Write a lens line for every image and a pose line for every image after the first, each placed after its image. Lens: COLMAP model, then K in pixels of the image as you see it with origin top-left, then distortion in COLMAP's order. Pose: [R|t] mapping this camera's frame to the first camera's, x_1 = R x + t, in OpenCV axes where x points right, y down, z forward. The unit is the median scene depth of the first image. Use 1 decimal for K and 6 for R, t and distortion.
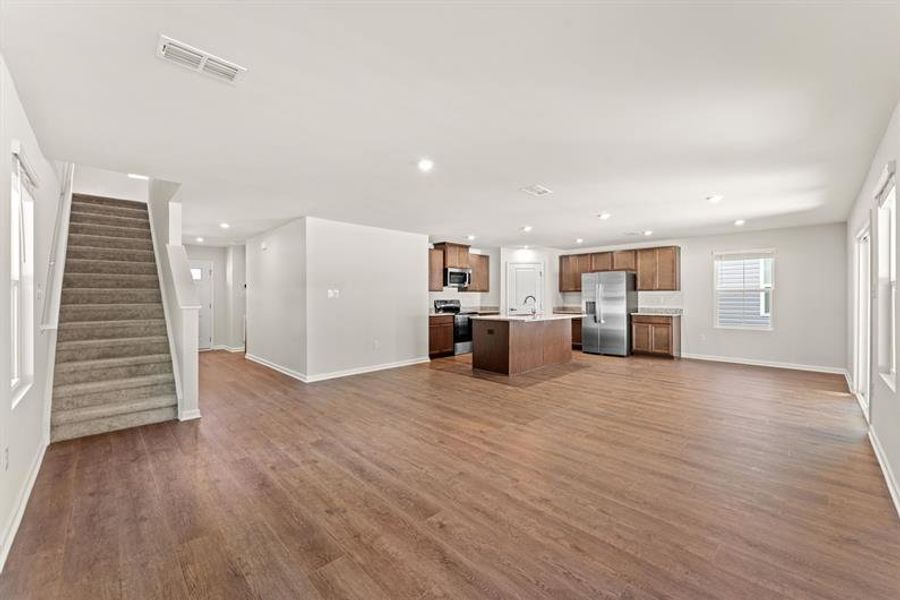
lens RADIAL K [[361.0, 0, 450.0], [0, 361.0, 300.0], [0, 0, 1]] dist [-0.035204, 0.000020]
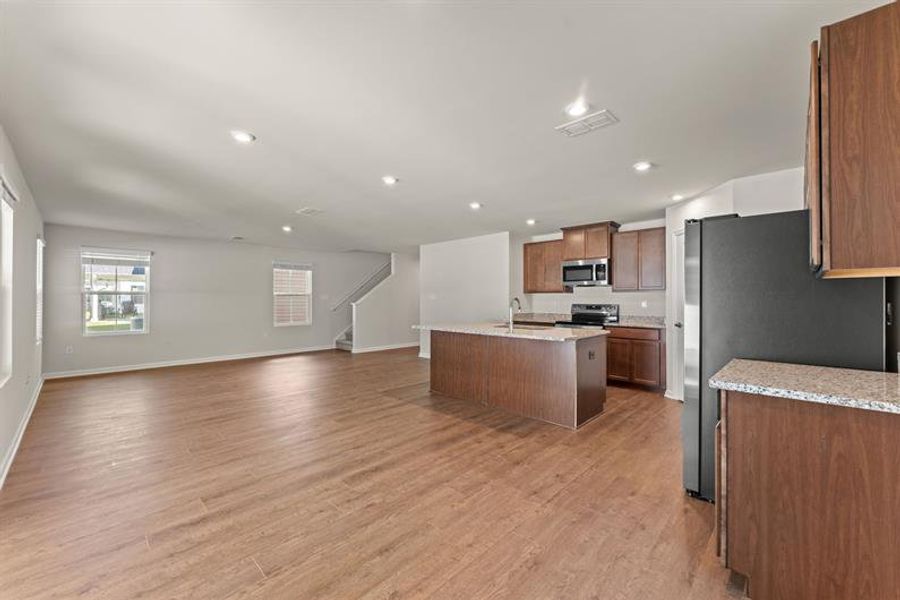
lens RADIAL K [[361.0, 0, 450.0], [0, 361.0, 300.0], [0, 0, 1]] dist [-0.035204, 0.000020]
pose [[0.021702, -0.001027, -0.999764, 0.746454], [-0.011069, 0.999938, -0.001268, -0.004344], [0.999703, 0.011094, 0.021689, 0.742634]]
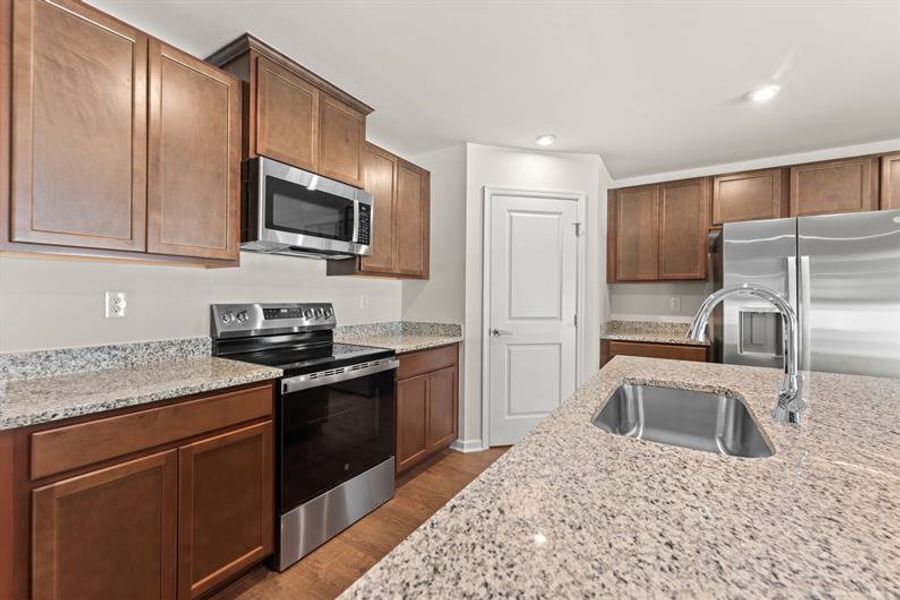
lens RADIAL K [[374.6, 0, 453.8], [0, 374.6, 306.8], [0, 0, 1]] dist [0.000829, -0.000179]
pose [[0.972100, 0.002733, 0.234552, 0.056091], [-0.007913, 0.999745, 0.021146, -0.004708], [-0.234435, -0.022412, 0.971874, 0.748499]]
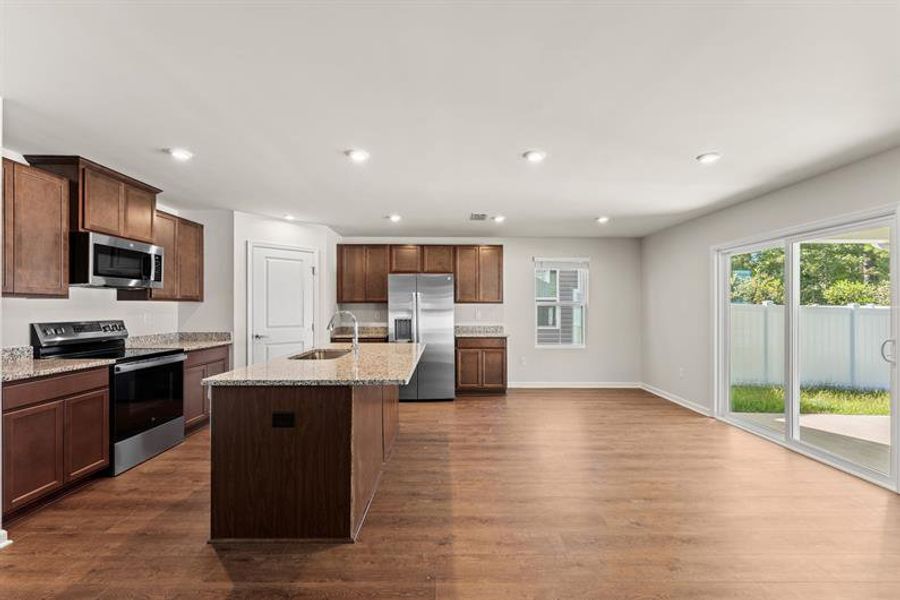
lens RADIAL K [[374.6, 0, 453.8], [0, 374.6, 306.8], [0, 0, 1]] dist [0.000829, -0.000179]
pose [[0.688292, 0.003919, 0.725423, -0.025129], [0.003290, 0.999958, -0.008524, -0.011347], [-0.725426, 0.008254, 0.688250, 0.484560]]
